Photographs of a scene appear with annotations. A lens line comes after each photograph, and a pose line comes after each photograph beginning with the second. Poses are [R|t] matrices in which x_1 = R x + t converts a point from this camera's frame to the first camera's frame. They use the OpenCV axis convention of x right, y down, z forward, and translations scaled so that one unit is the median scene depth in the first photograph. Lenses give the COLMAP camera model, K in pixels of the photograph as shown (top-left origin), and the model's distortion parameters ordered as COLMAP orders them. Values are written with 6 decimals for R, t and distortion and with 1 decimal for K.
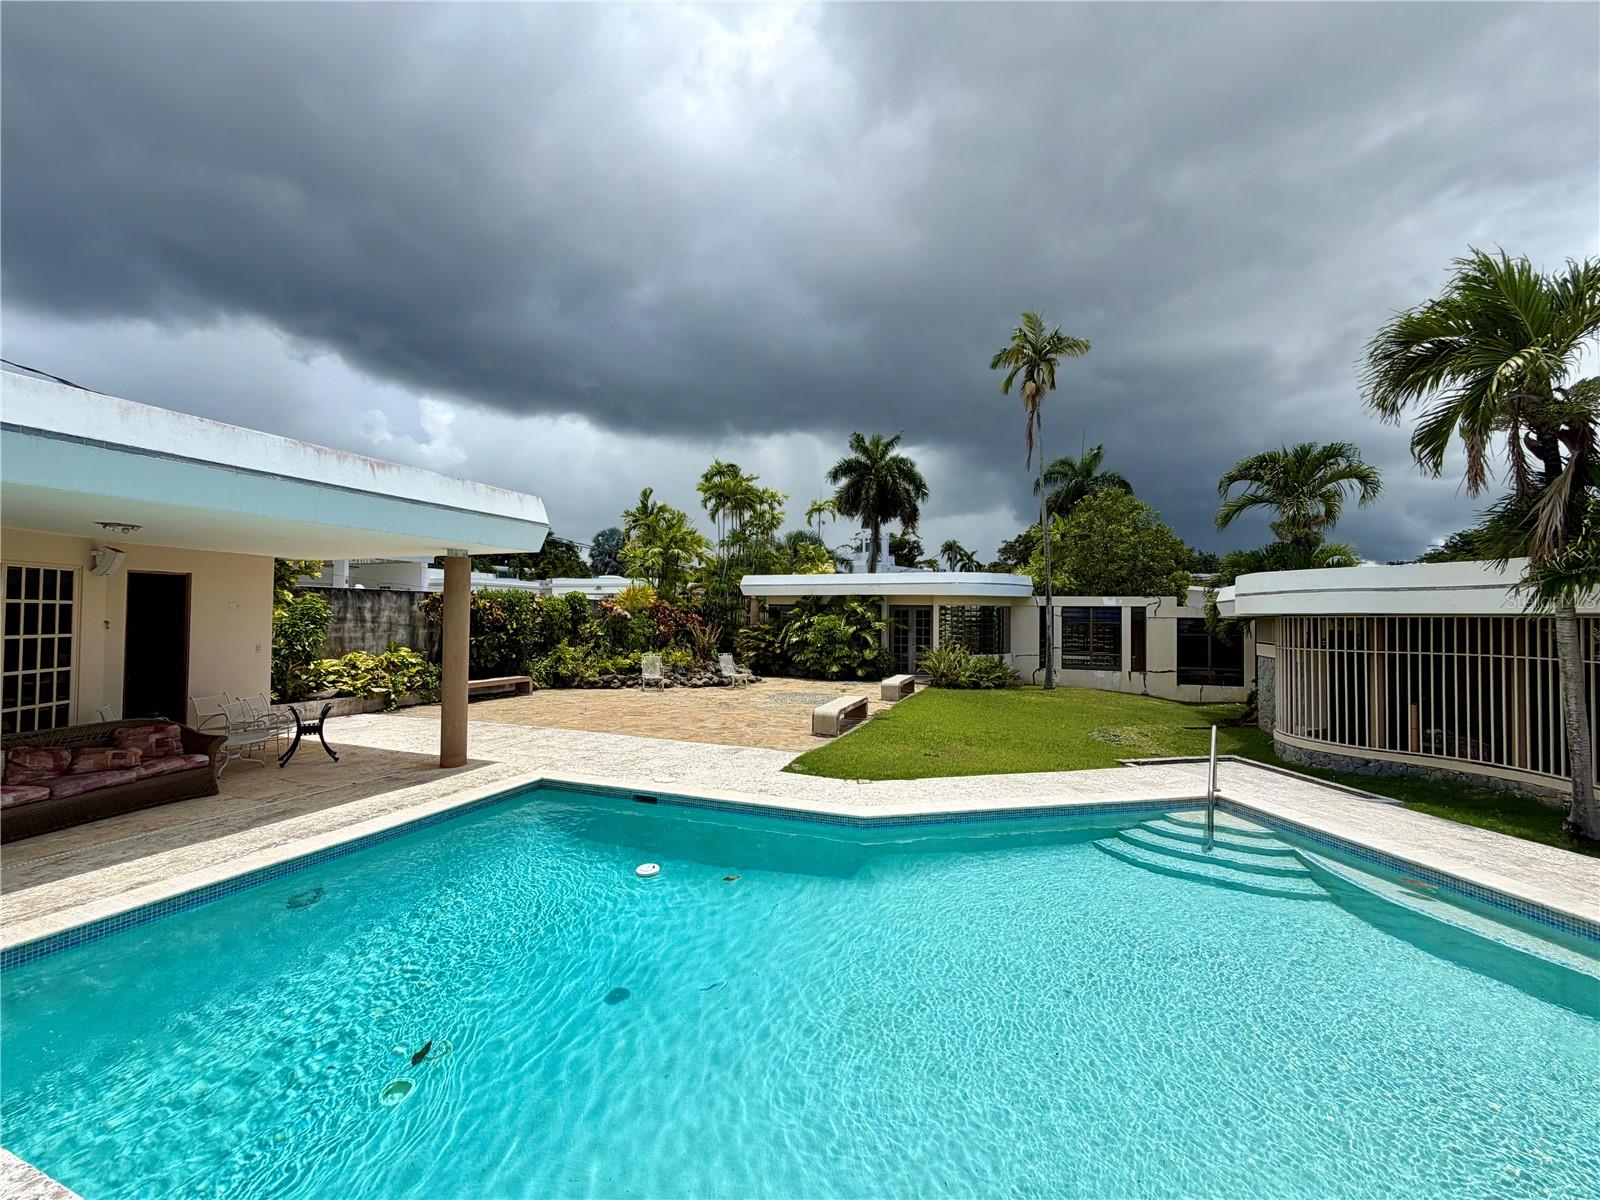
lens RADIAL K [[641.6, 0, 802.0], [0, 641.6, 604.5], [0, 0, 1]] dist [-0.001171, 0.000310]
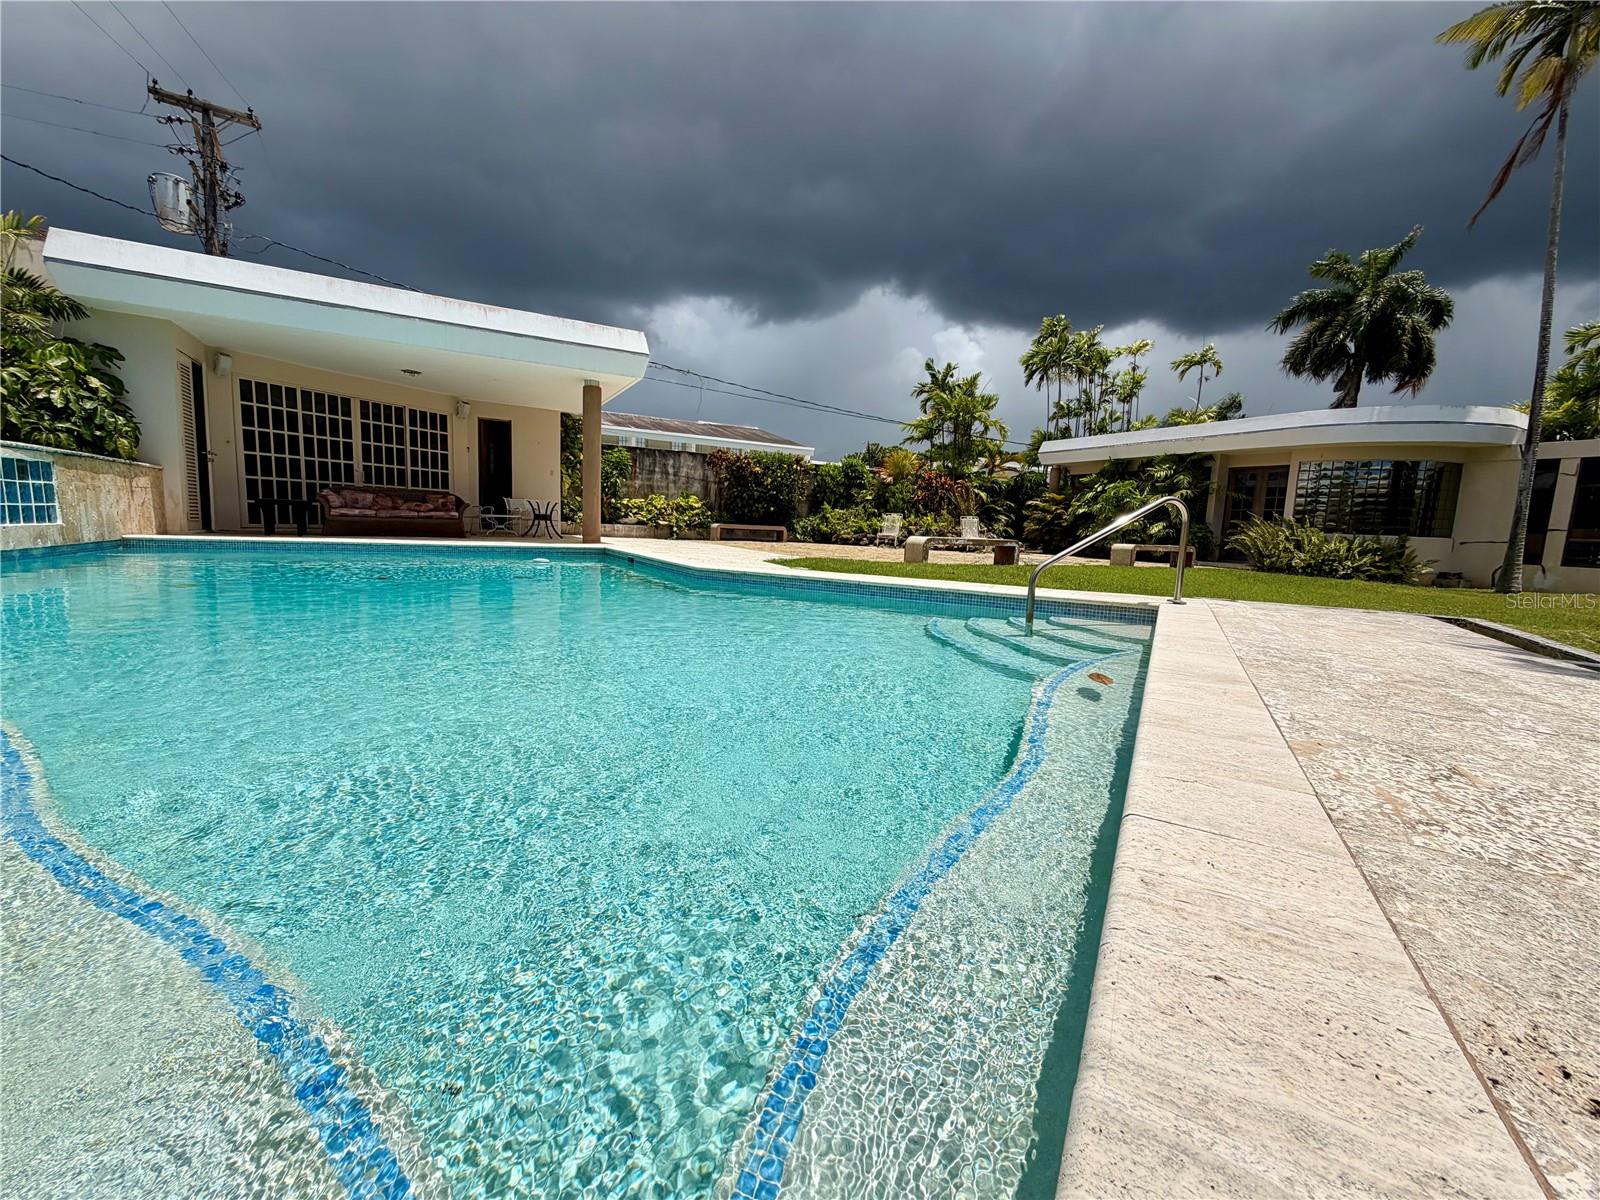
lens RADIAL K [[641.6, 0, 802.0], [0, 641.6, 604.5], [0, 0, 1]] dist [-0.001171, 0.000310]
pose [[0.755627, 0.098376, -0.647572, 0.416900], [-0.019586, 0.991608, 0.127787, 0.116268], [0.654709, -0.083876, 0.751213, 0.147852]]
